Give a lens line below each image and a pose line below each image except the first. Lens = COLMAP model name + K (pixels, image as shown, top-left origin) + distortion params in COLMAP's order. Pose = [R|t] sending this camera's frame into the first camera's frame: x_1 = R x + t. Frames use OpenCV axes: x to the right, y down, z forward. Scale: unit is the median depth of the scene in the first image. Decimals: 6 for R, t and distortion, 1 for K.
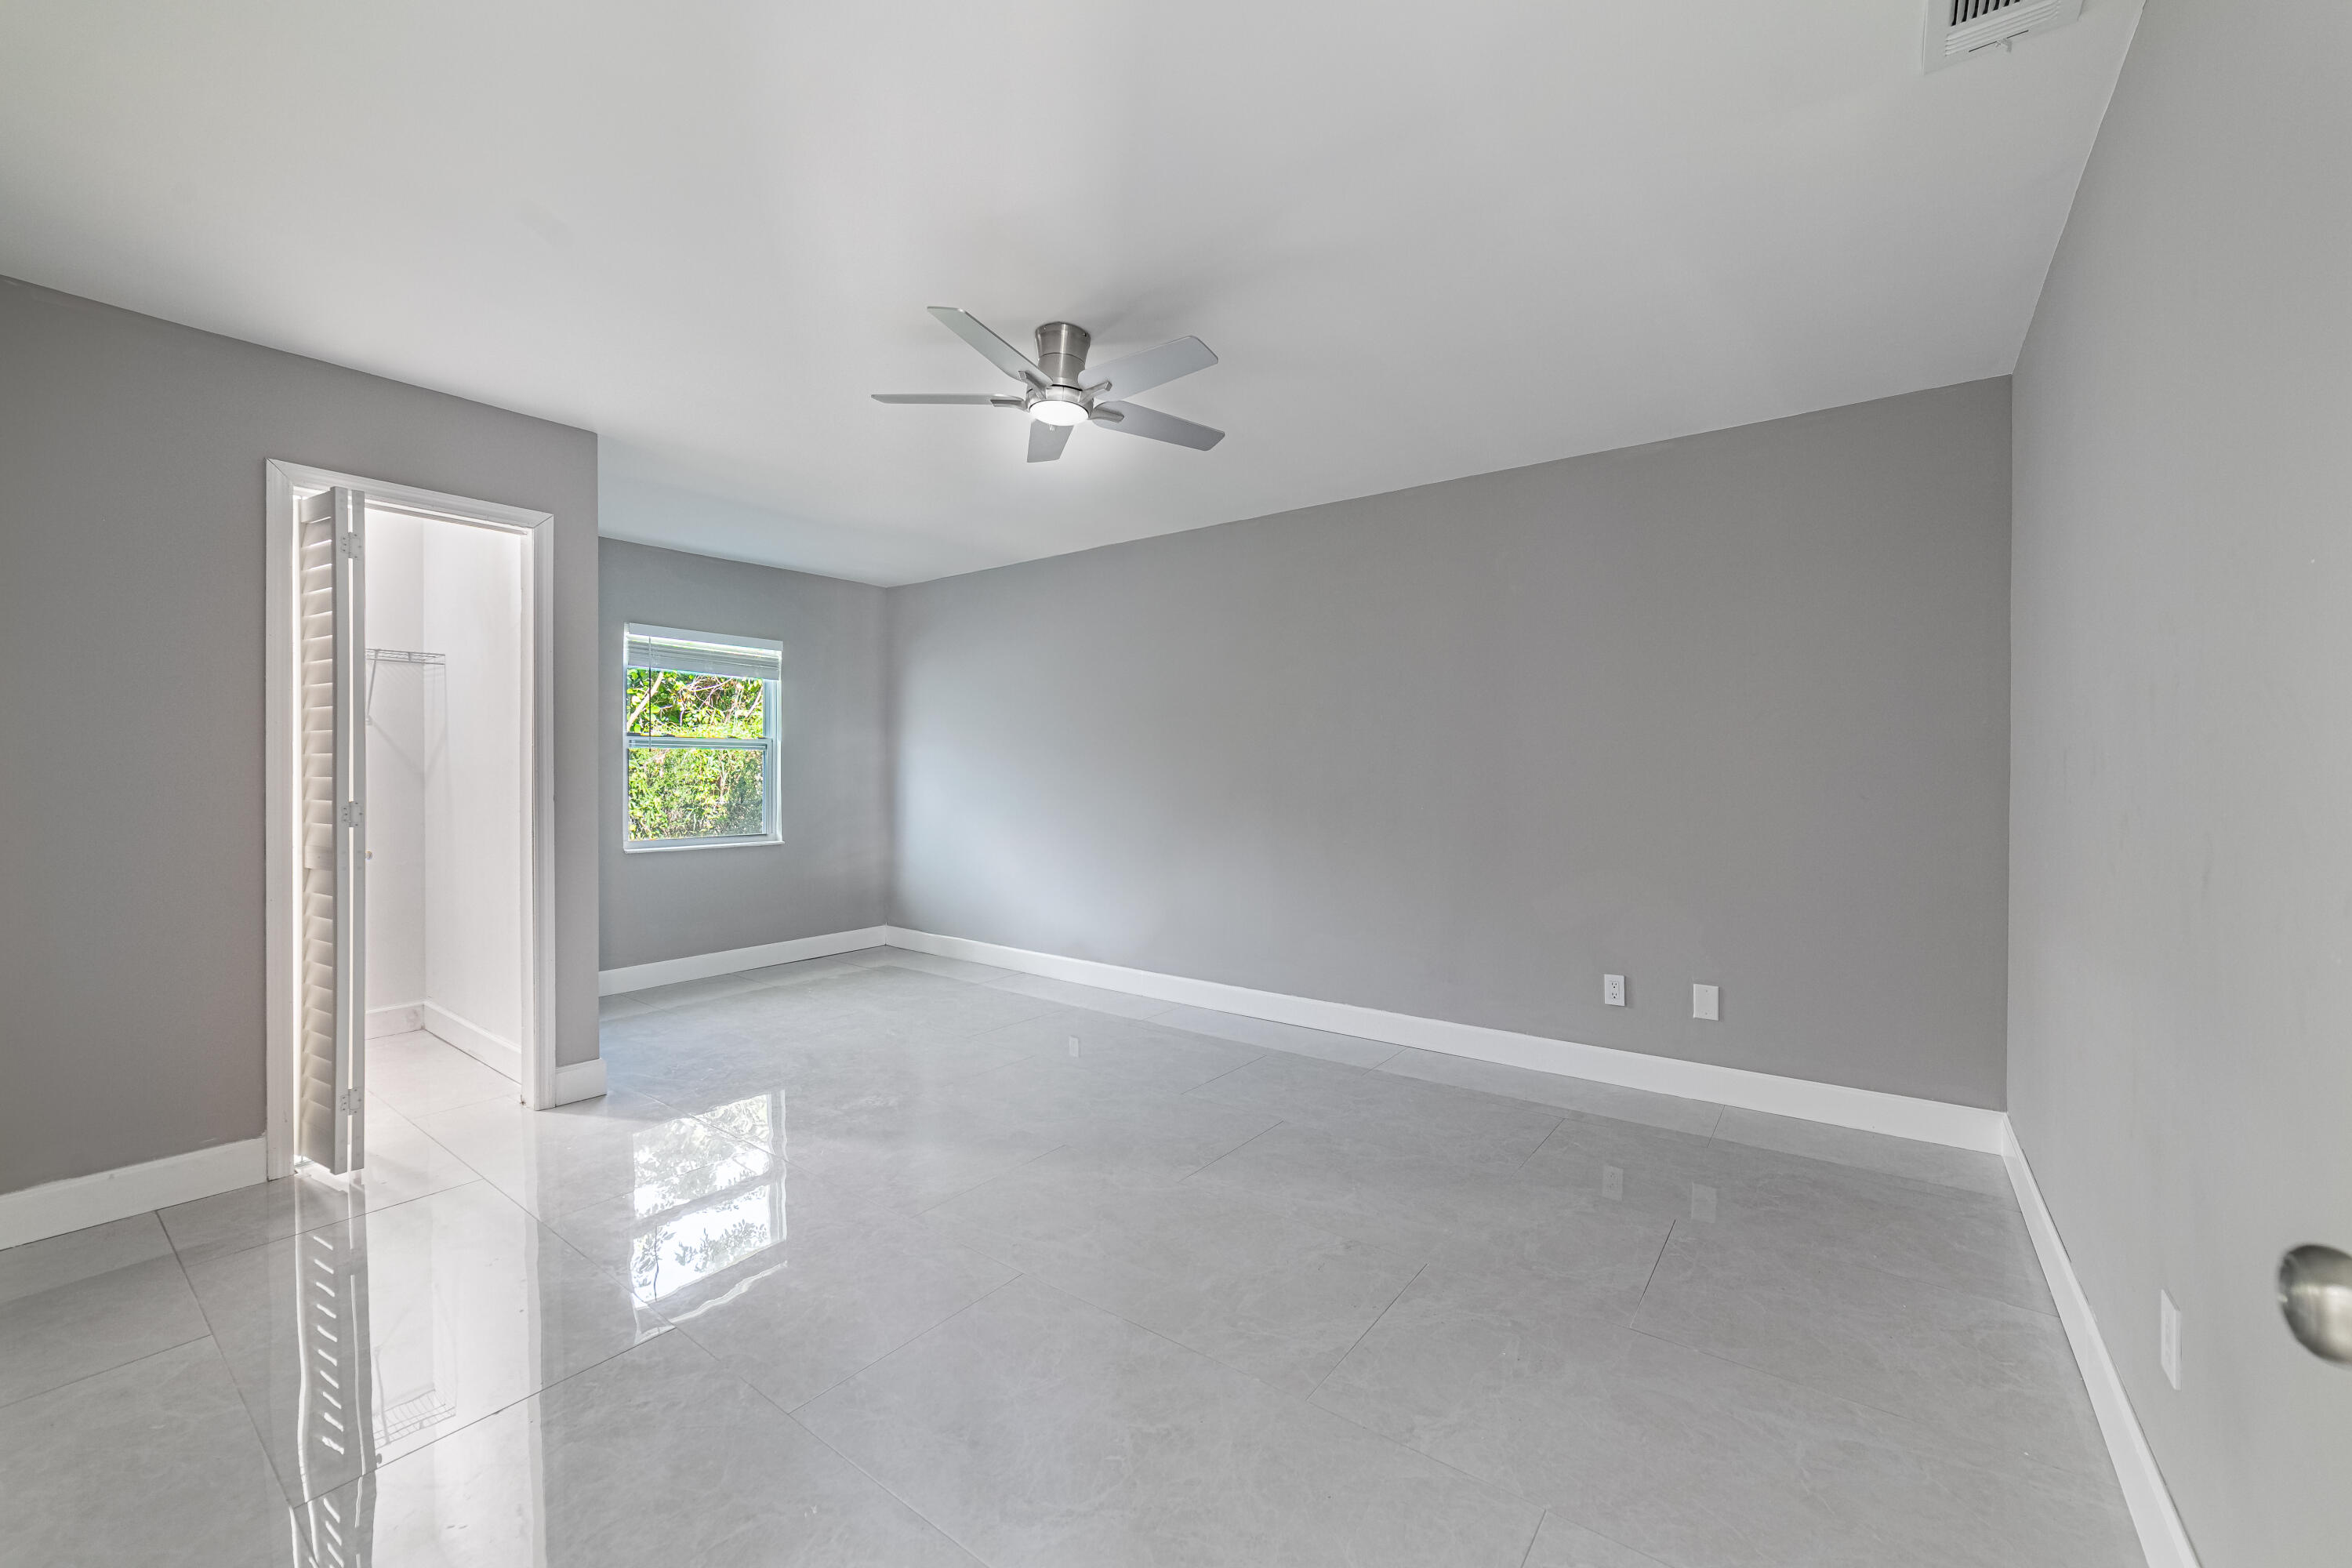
lens RADIAL K [[933.4, 0, 1186.1], [0, 933.4, 781.3], [0, 0, 1]] dist [-0.003077, 0.000006]
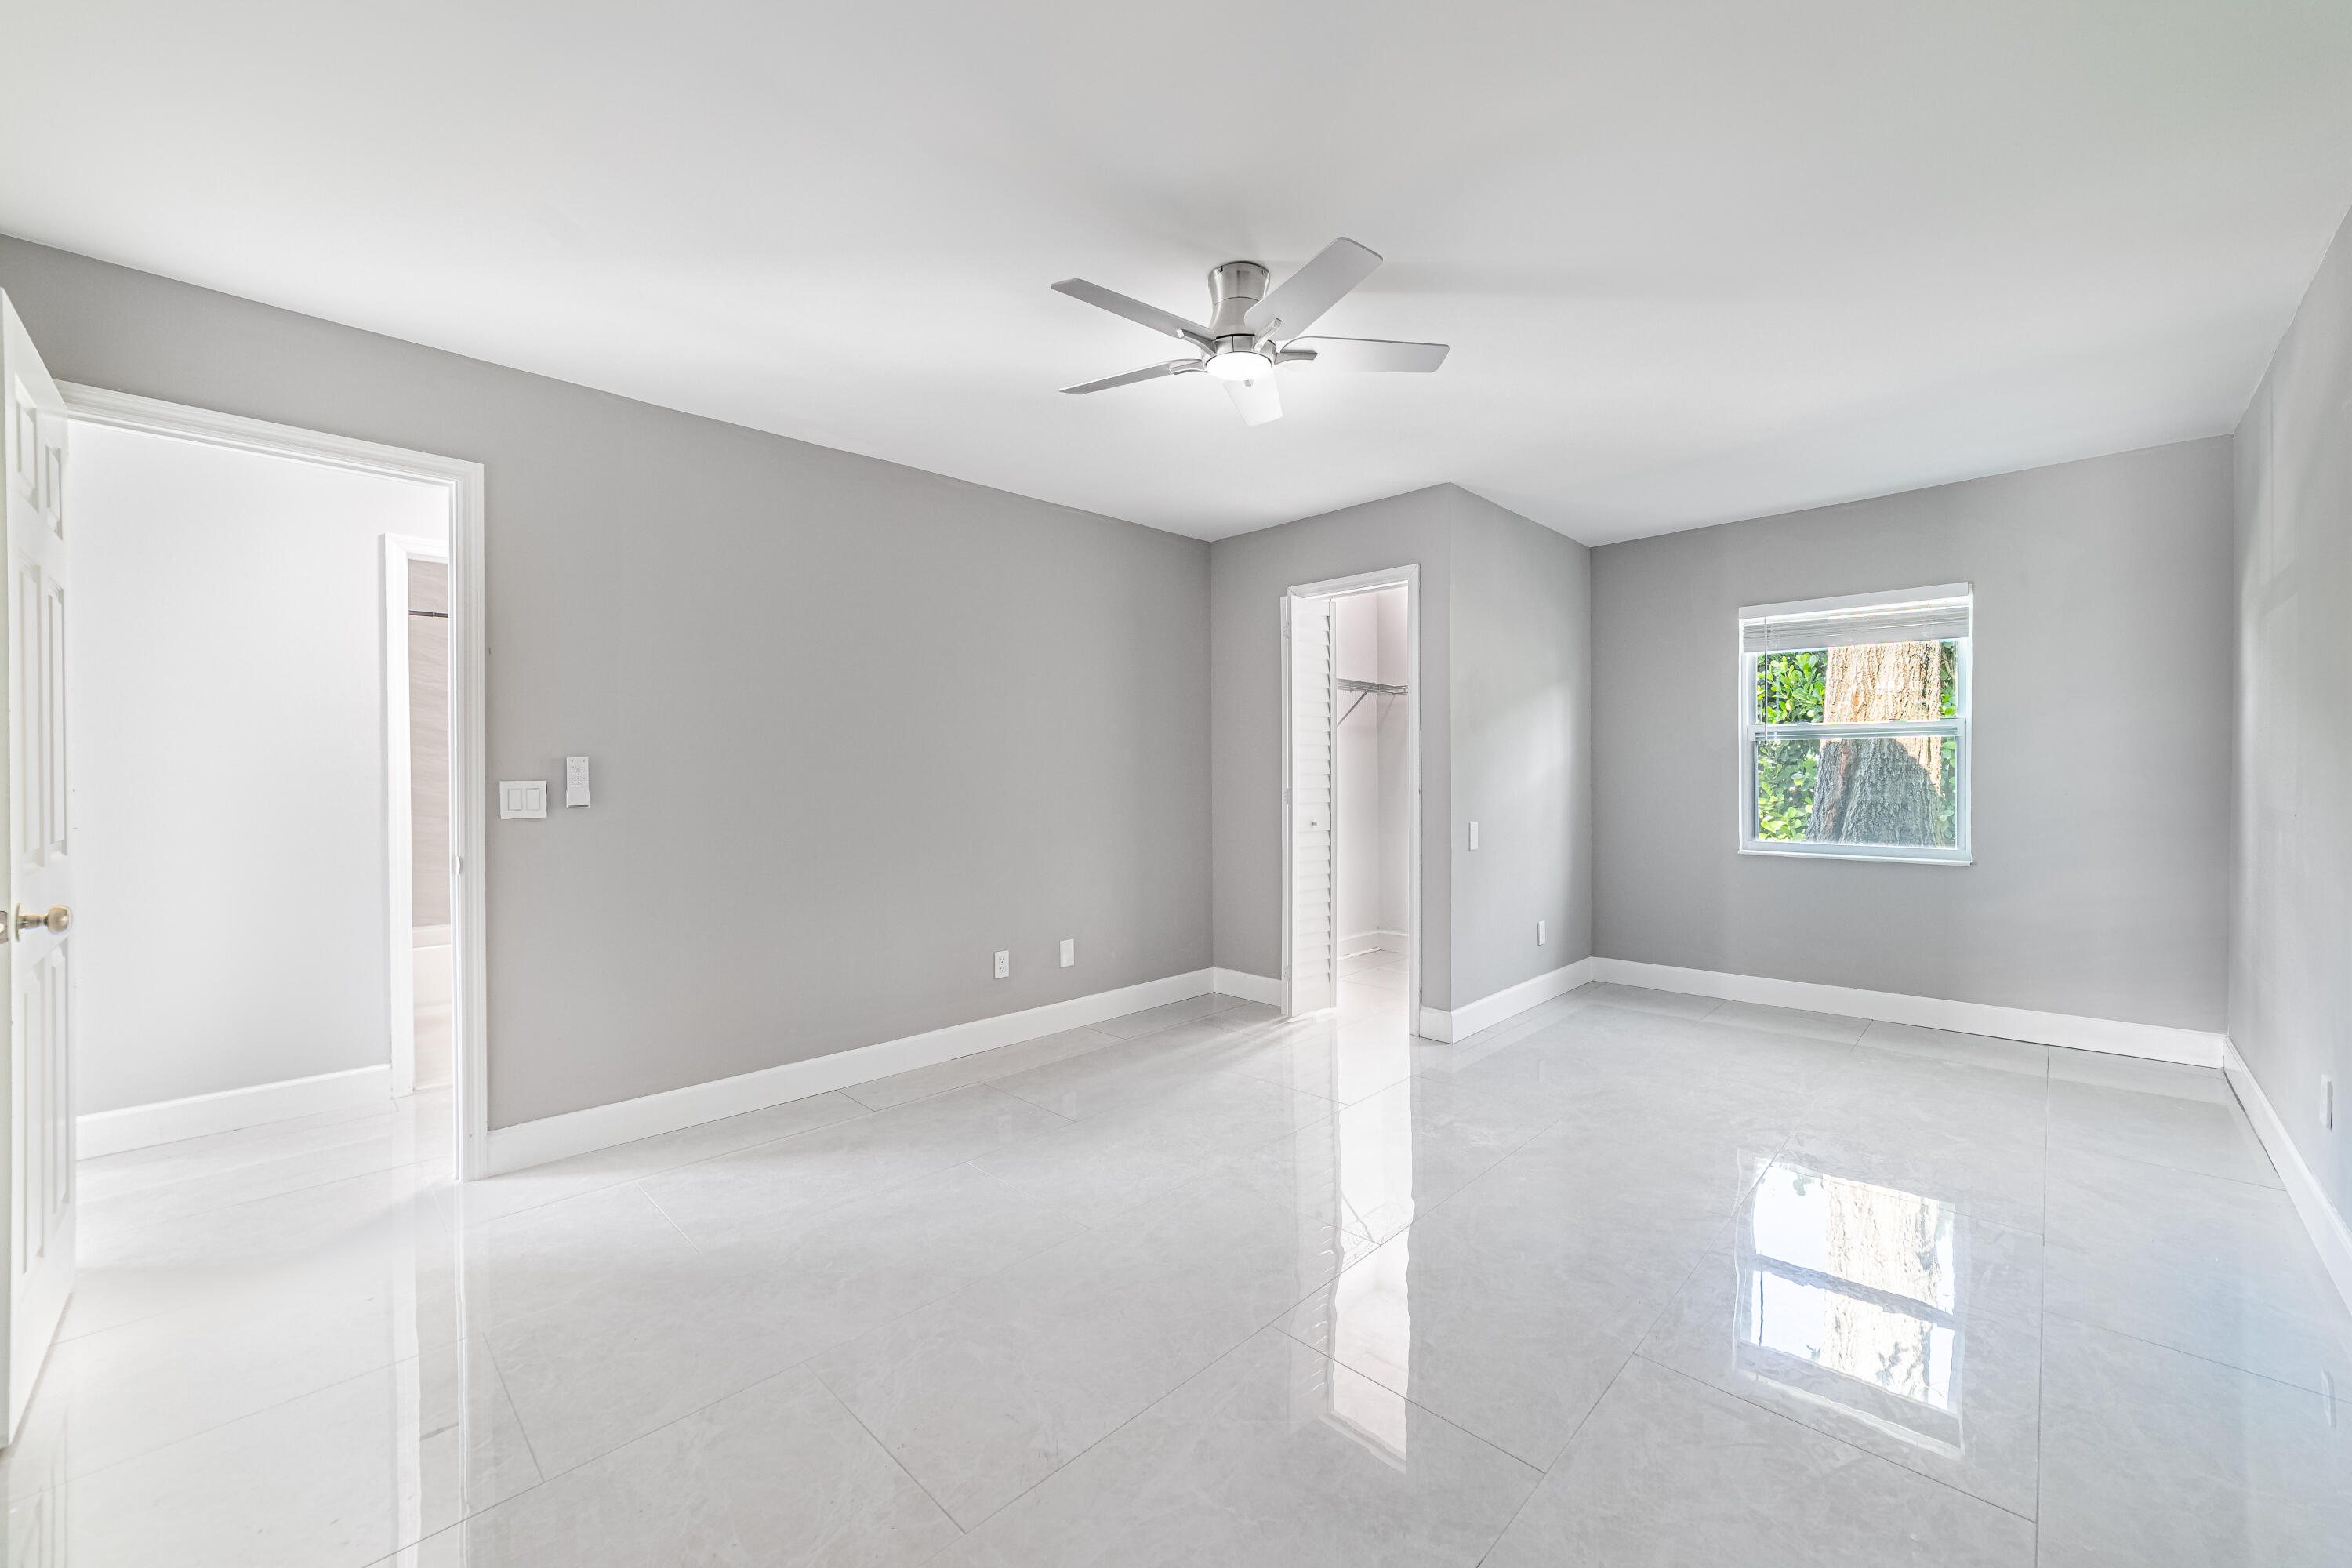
lens RADIAL K [[933.4, 0, 1186.1], [0, 933.4, 781.3], [0, 0, 1]] dist [-0.003077, 0.000006]
pose [[-0.159288, 0.006802, -0.987209, 0.481914], [0.000173, 0.999976, 0.006862, -0.003286], [0.987232, 0.000922, -0.159285, 0.697360]]
